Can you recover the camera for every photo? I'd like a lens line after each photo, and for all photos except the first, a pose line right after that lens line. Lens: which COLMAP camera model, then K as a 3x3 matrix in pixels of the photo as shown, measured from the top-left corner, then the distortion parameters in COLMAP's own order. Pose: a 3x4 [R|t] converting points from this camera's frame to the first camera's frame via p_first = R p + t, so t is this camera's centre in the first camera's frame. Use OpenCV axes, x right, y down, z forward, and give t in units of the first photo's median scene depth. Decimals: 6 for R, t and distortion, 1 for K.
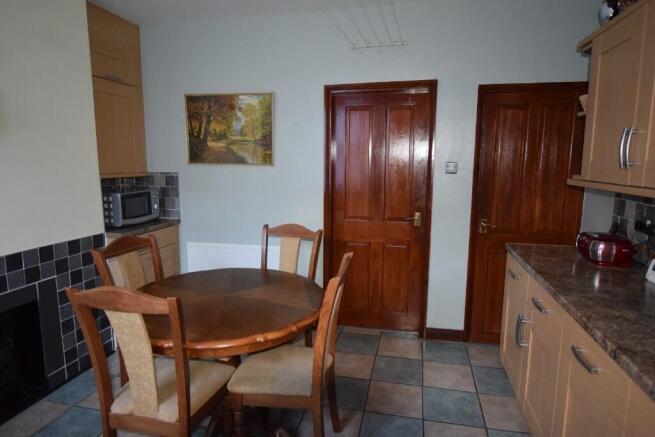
lens RADIAL K [[397.0, 0, 324.7], [0, 397.0, 218.9], [0, 0, 1]] dist [-0.002865, 0.003228]
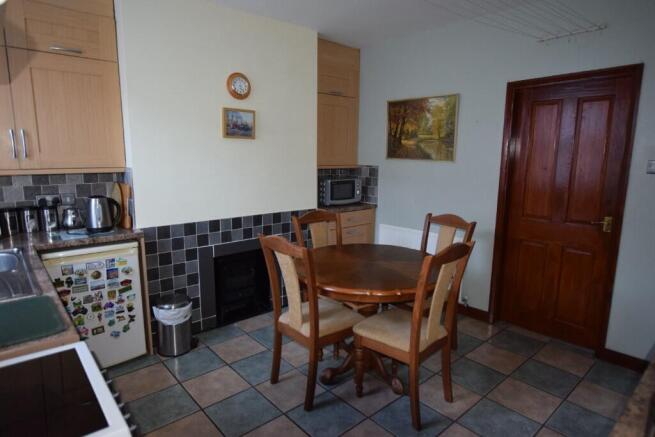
lens RADIAL K [[375.9, 0, 327.5], [0, 375.9, 218.5], [0, 0, 1]] dist [0.000706, 0.001298]
pose [[0.821880, 0.101934, -0.560466, 0.179352], [-0.094608, 0.994621, 0.042159, 0.010300], [0.561749, 0.018375, 0.827104, -0.040134]]
